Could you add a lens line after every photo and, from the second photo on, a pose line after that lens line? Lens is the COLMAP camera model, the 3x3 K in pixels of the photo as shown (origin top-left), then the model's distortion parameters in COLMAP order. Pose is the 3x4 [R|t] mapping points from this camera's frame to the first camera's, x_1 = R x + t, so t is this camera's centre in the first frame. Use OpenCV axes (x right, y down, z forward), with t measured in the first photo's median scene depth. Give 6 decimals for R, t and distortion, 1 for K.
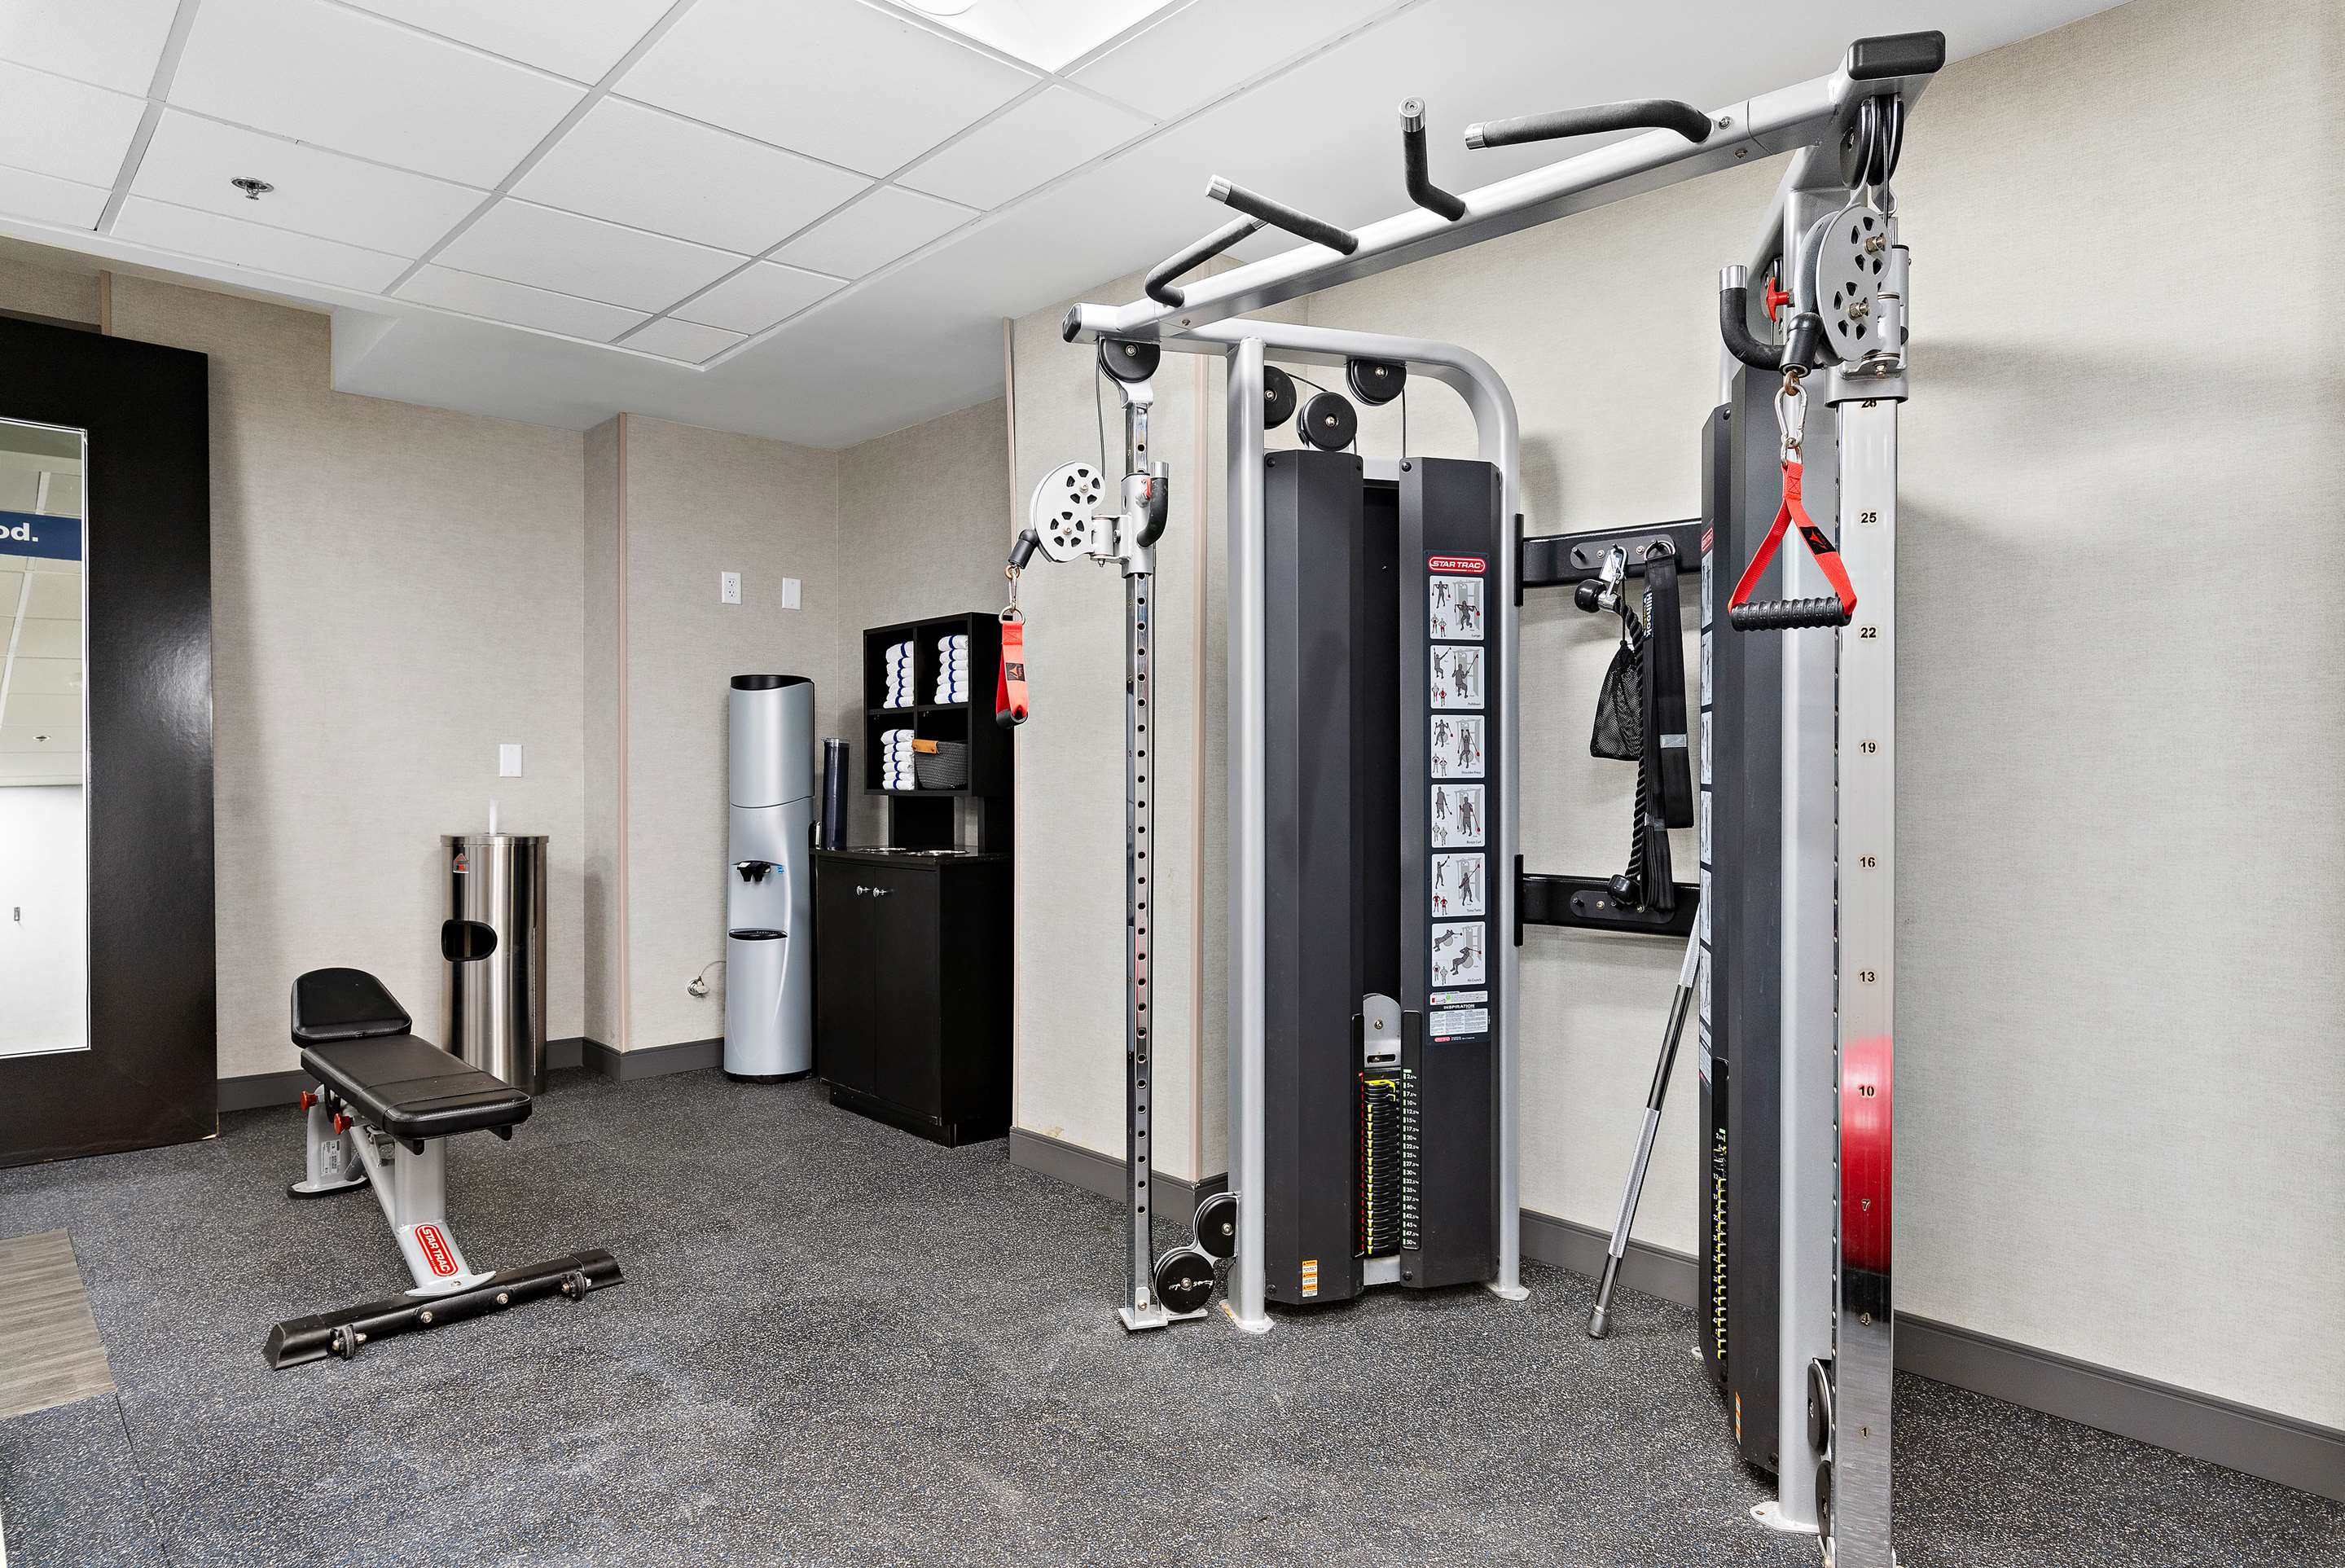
lens RADIAL K [[1377.6, 0, 1179.4], [0, 1377.6, 776.1], [0, 0, 1]] dist [-0.001616, -0.000799]
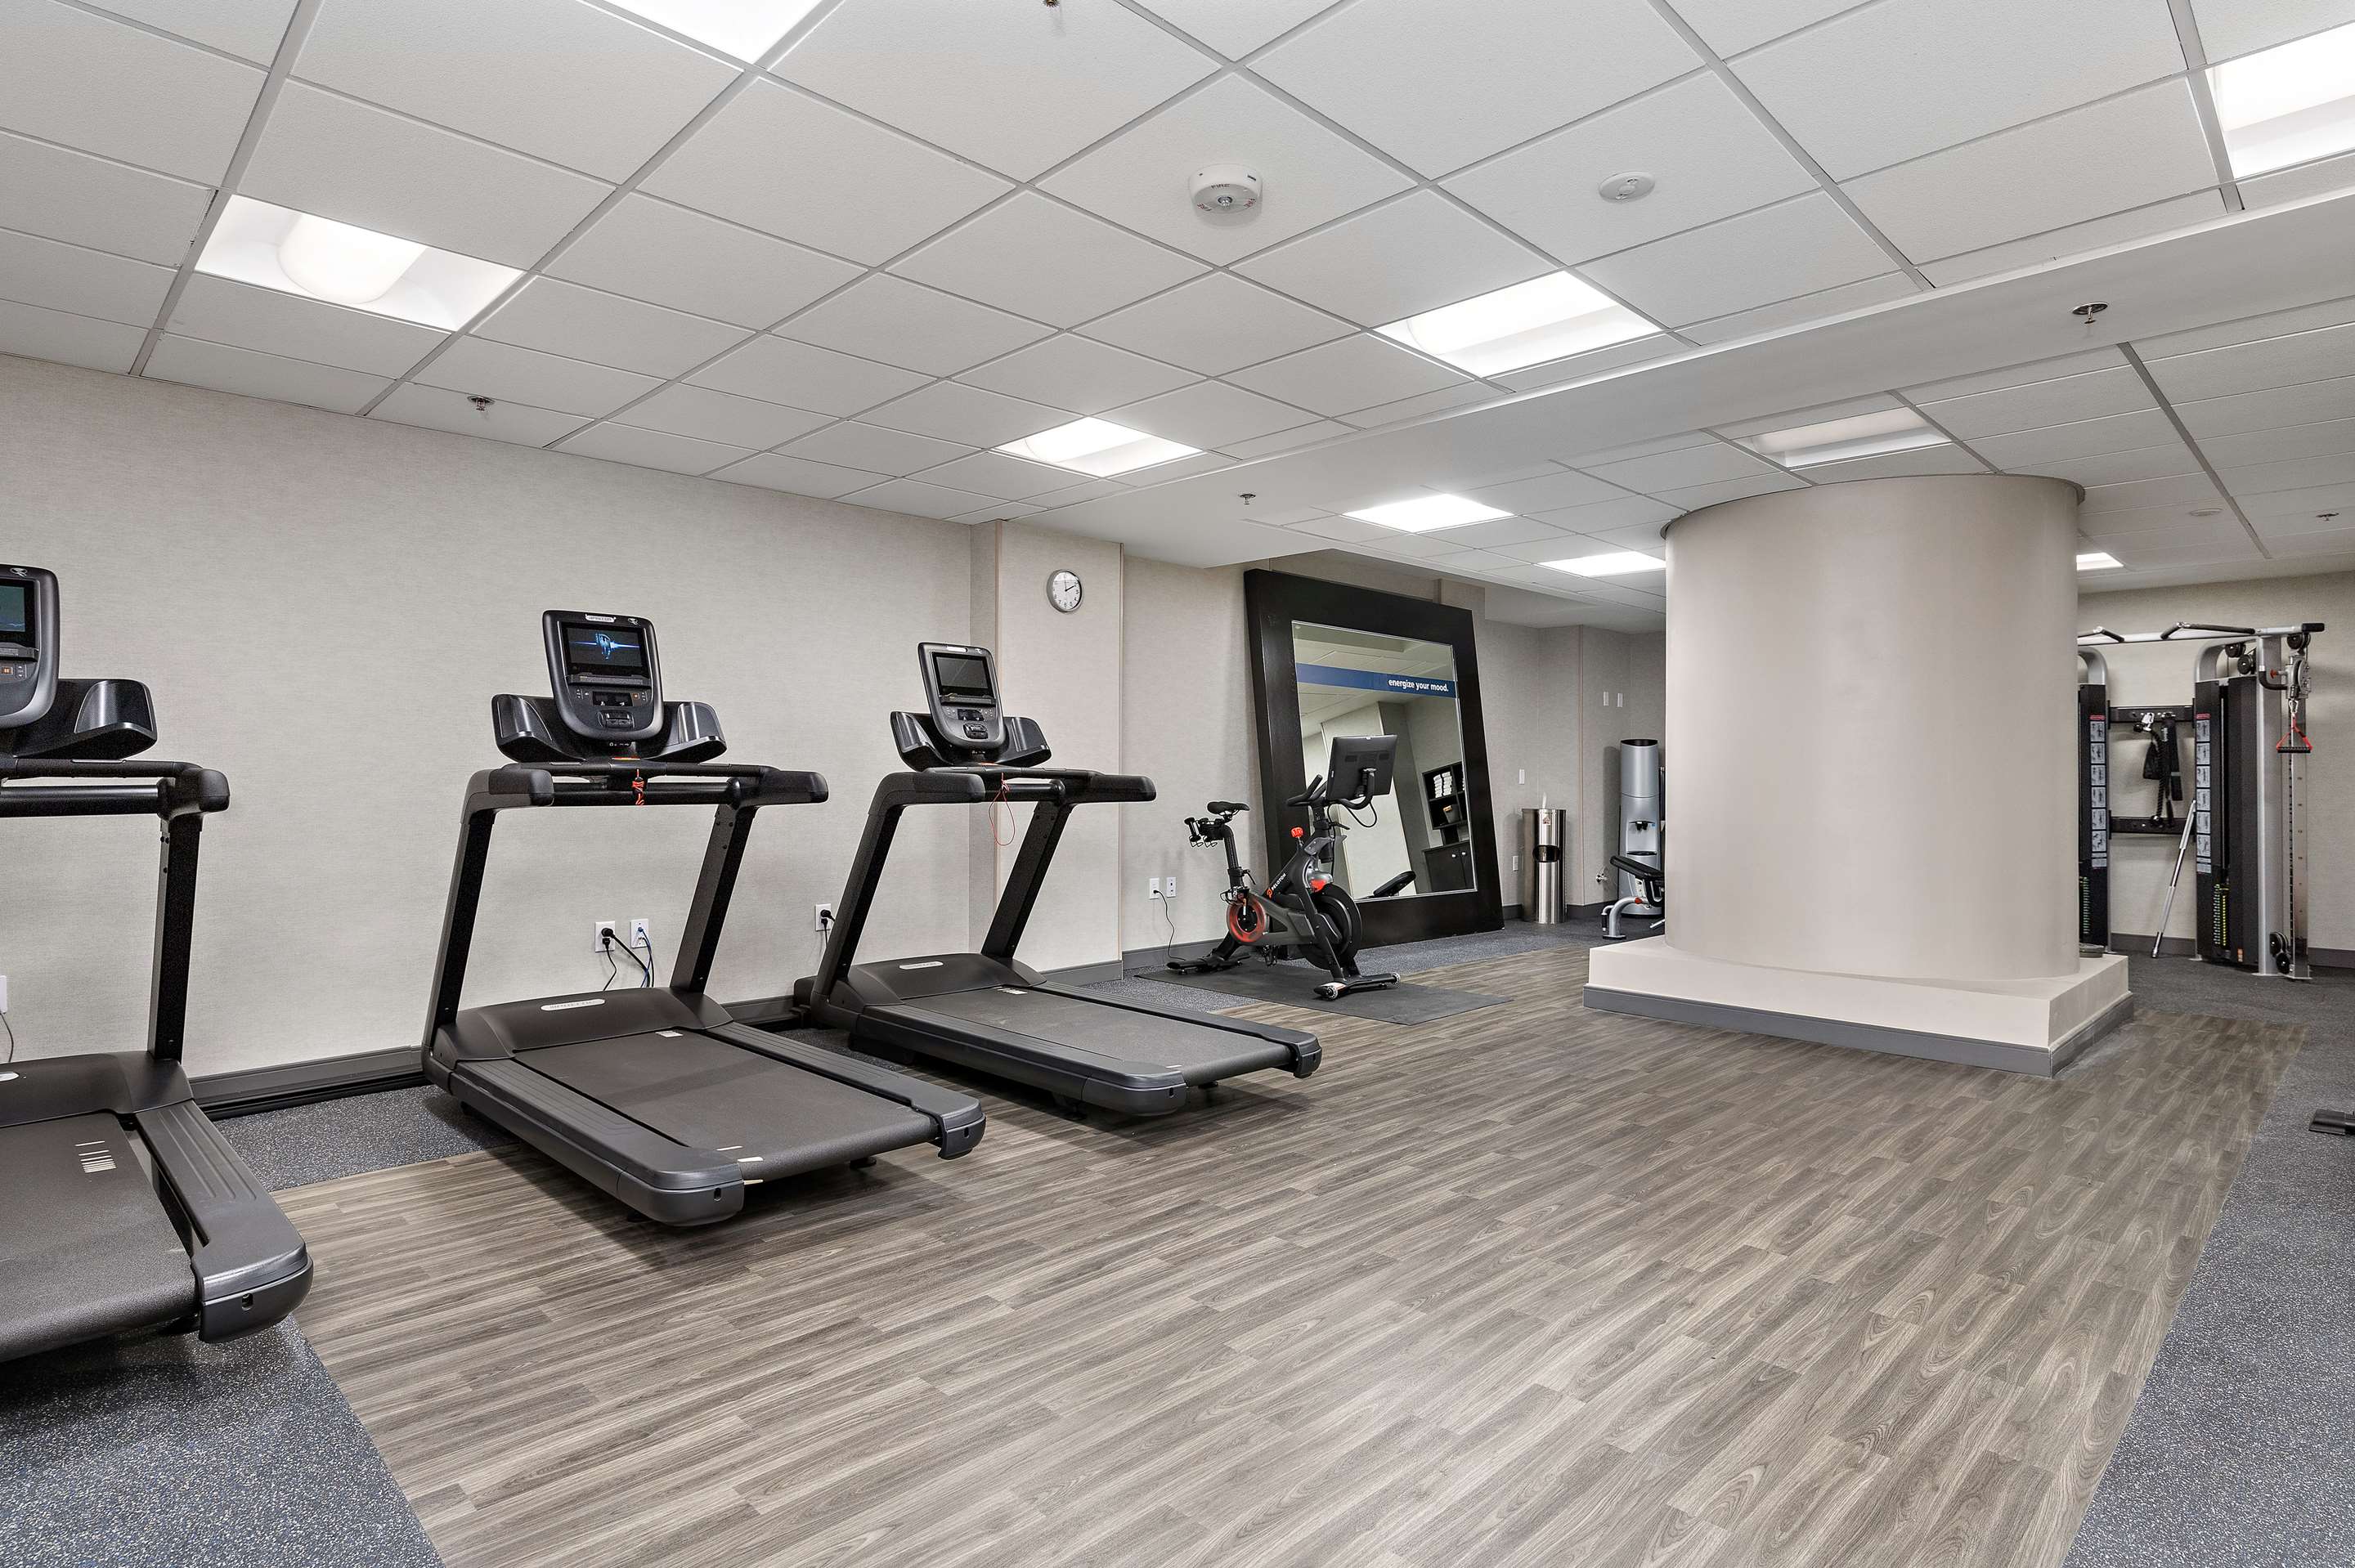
lens RADIAL K [[1212.7, 0, 1171.1], [0, 1212.7, 779.4], [0, 0, 1]] dist [-0.000036, 0.005003]
pose [[0.999972, 0.002201, 0.007216, -1.942472], [-0.002178, 0.999993, -0.003081, 0.000098], [-0.007223, 0.003065, 0.999969, -1.769642]]
